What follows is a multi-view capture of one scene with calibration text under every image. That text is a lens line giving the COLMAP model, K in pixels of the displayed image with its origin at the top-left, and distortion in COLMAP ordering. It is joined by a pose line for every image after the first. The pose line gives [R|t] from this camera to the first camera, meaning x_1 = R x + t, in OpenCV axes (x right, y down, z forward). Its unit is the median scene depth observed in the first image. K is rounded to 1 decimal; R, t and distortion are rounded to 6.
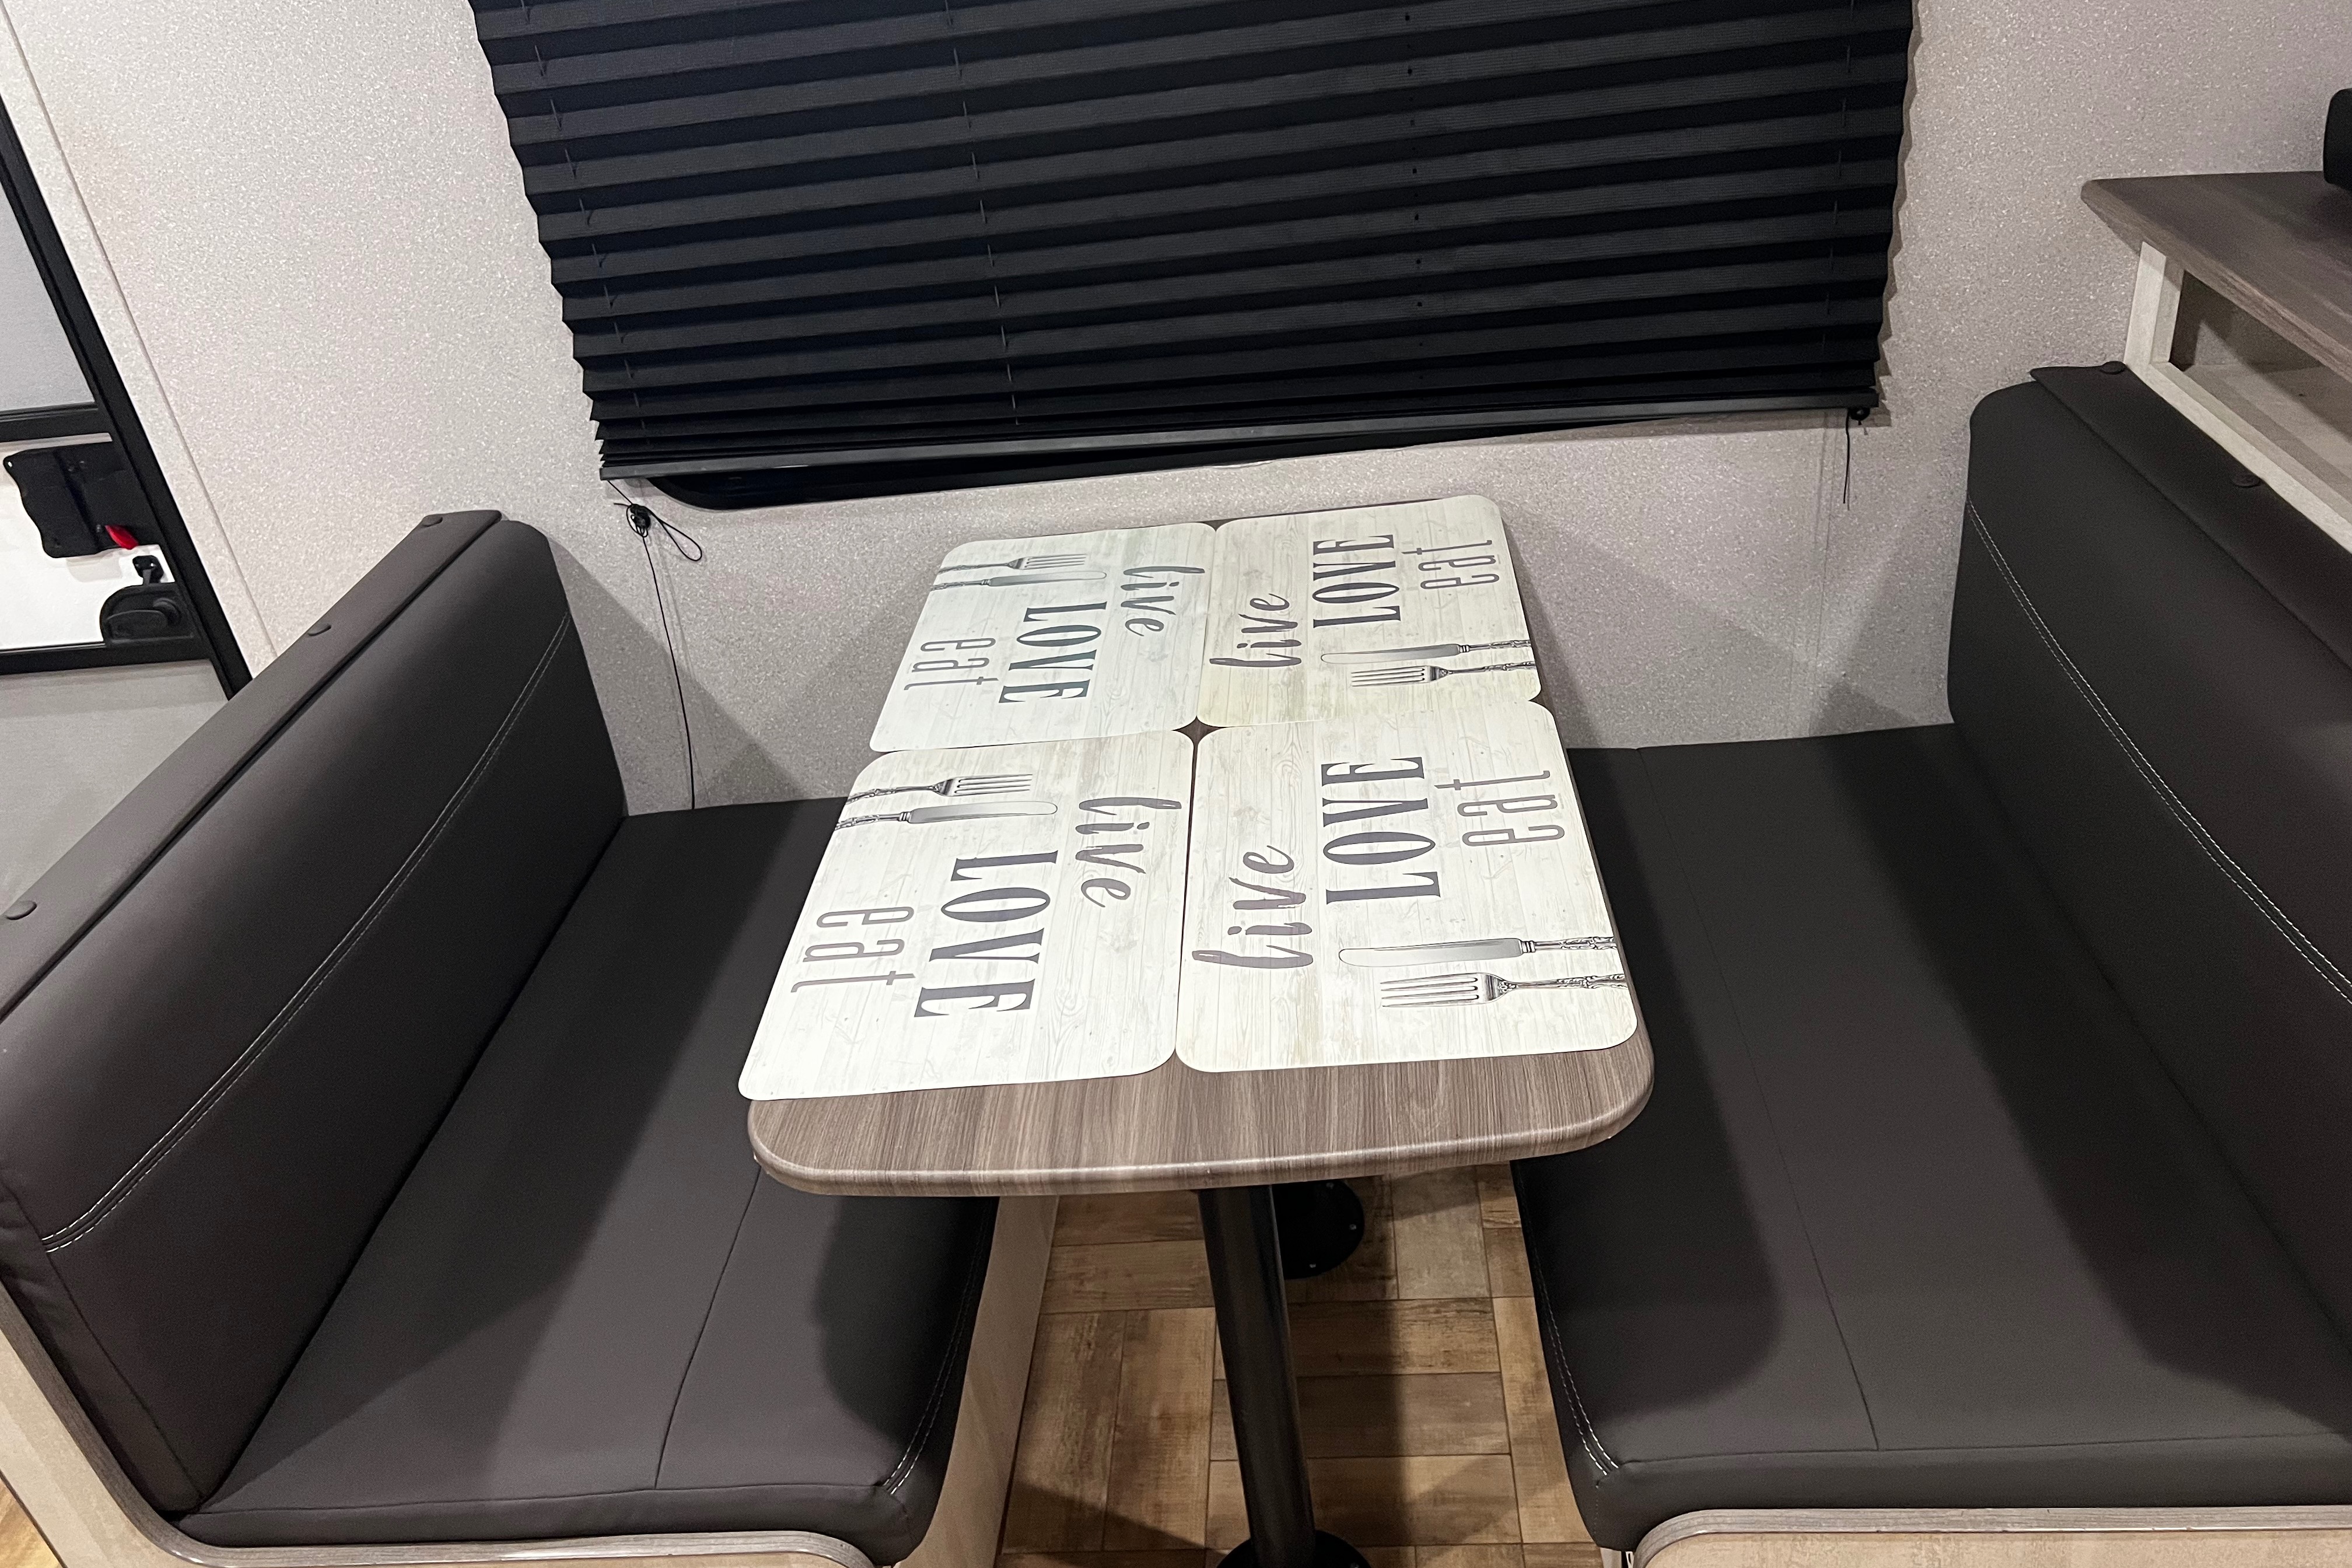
lens RADIAL K [[1817.9, 0, 1176.0], [0, 1817.9, 784.0], [0, 0, 1]] dist [0.023534, -0.006435]
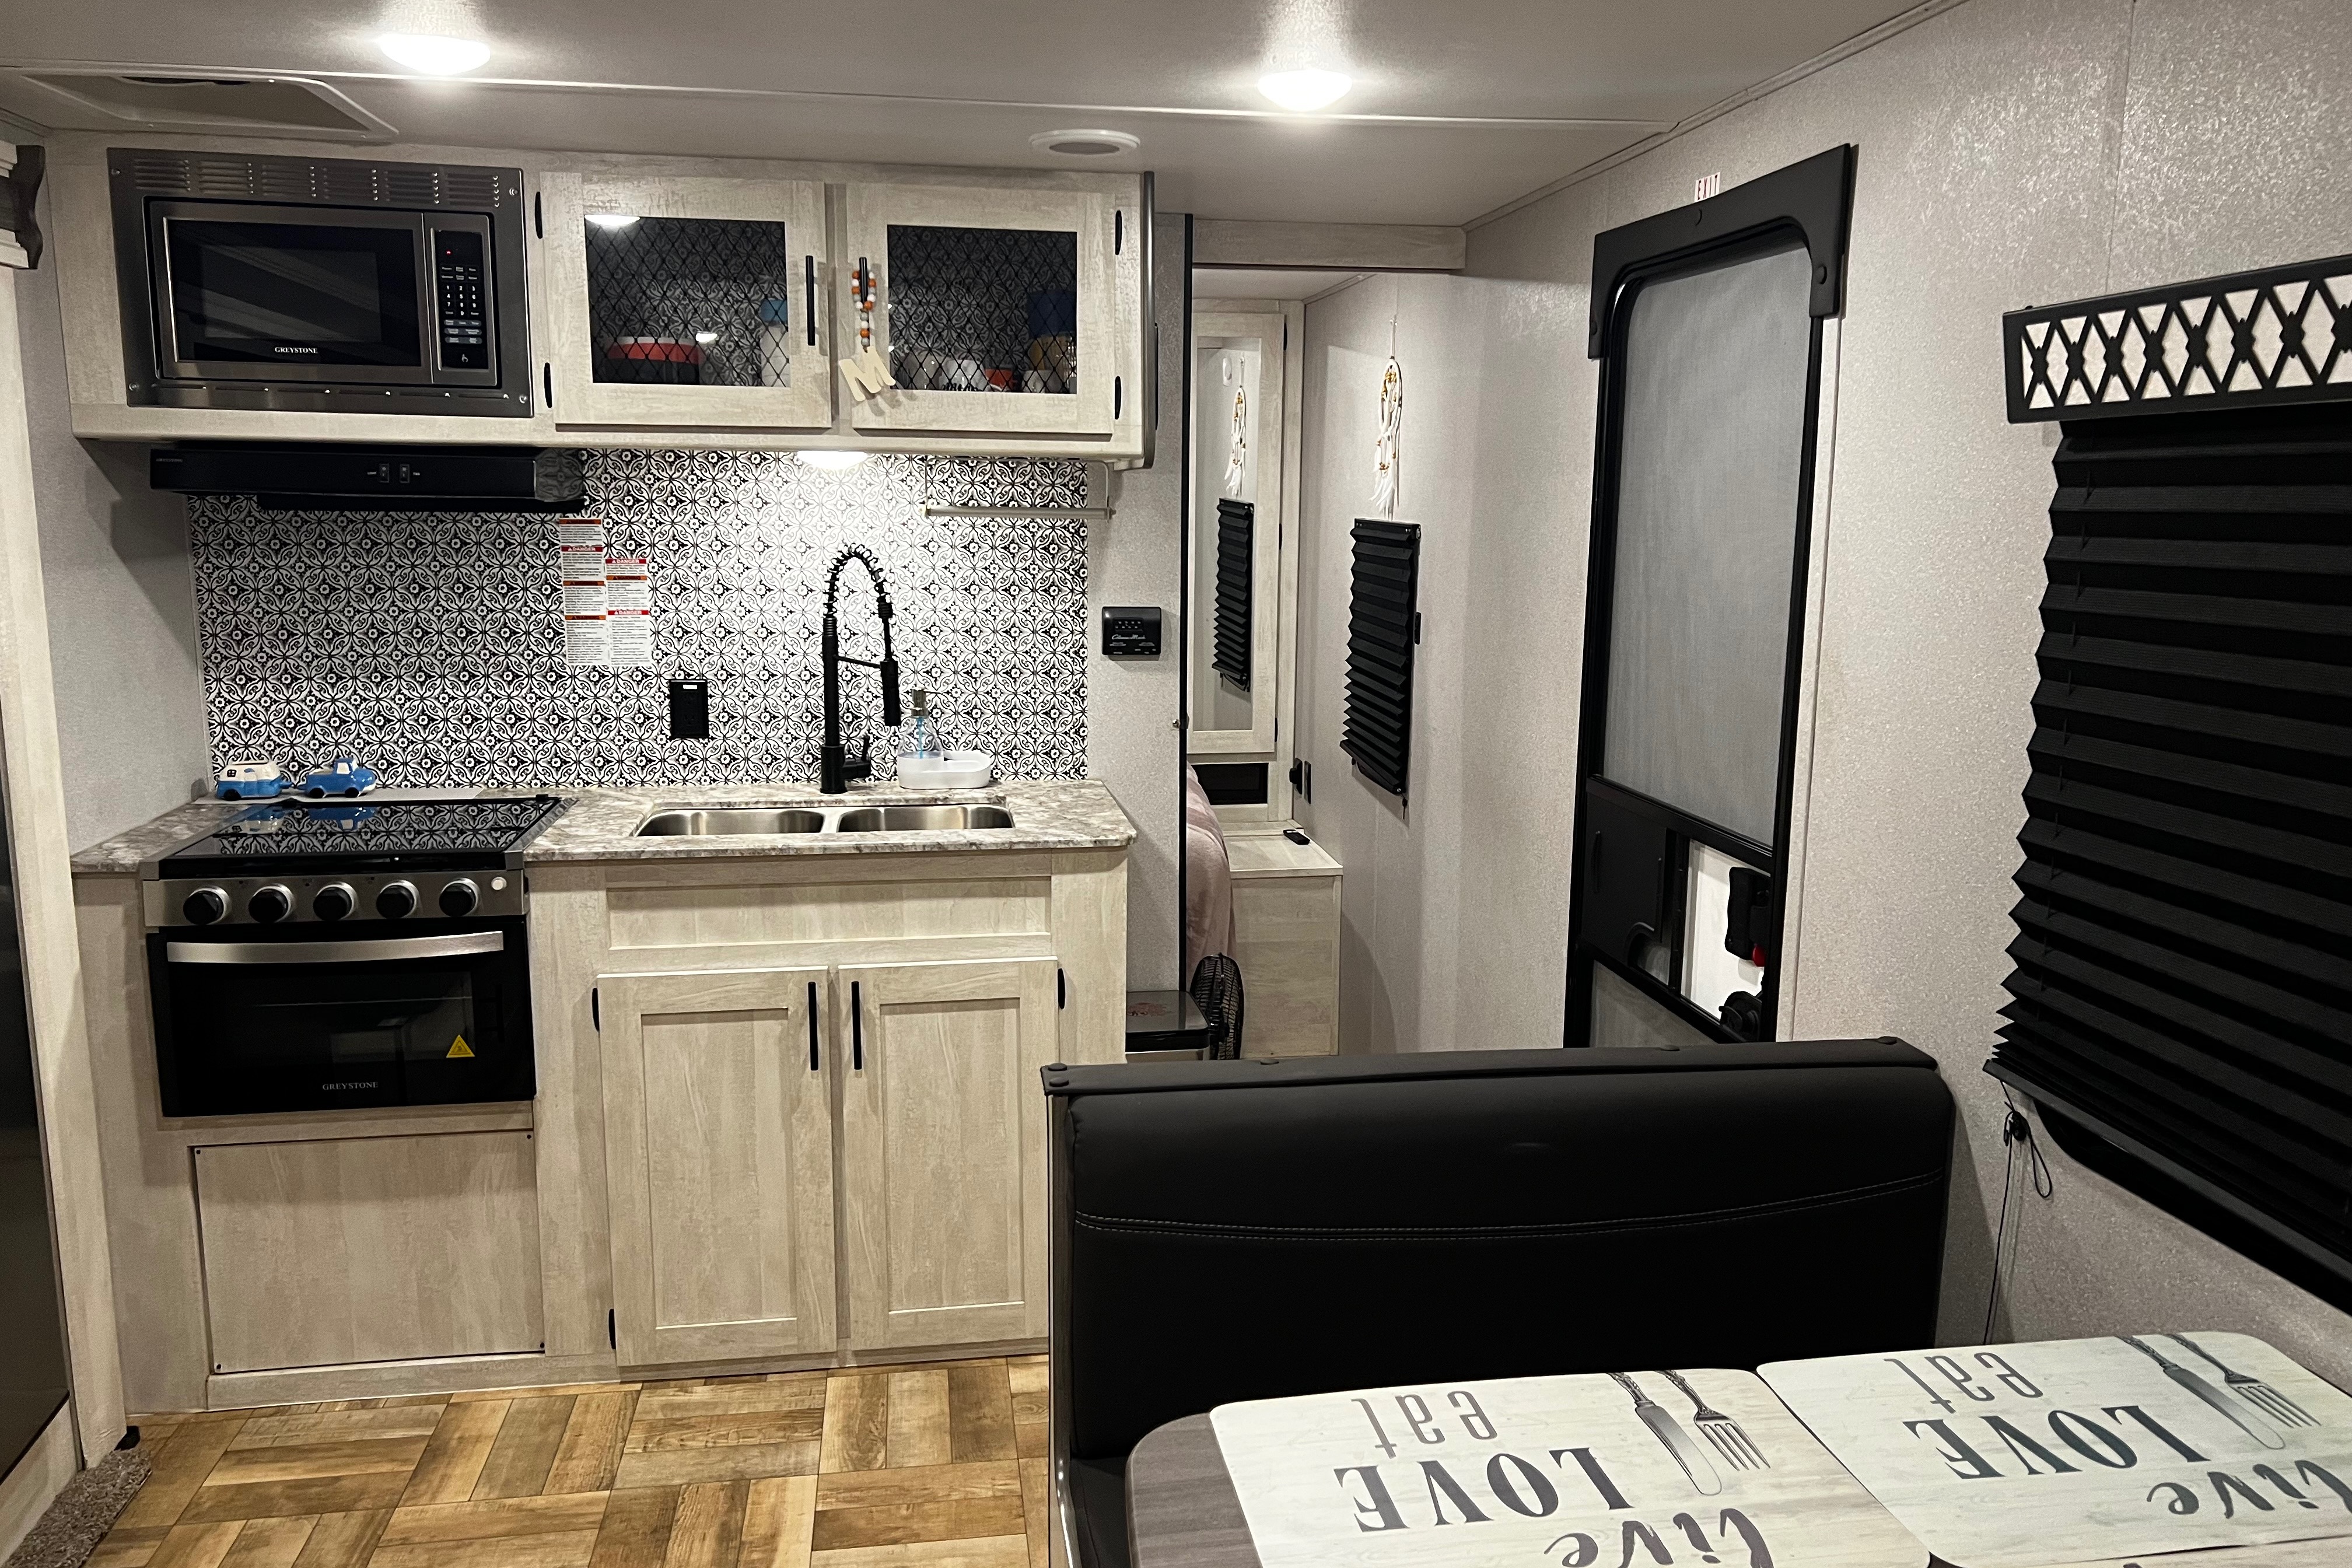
lens RADIAL K [[1817.9, 0, 1176.0], [0, 1817.9, 784.0], [0, 0, 1]] dist [0.023534, -0.006435]
pose [[0.214097, 0.277615, -0.936532, 0.466023], [-0.525261, 0.841070, 0.129239, -0.192709], [0.823567, 0.464254, 0.325891, 0.245334]]
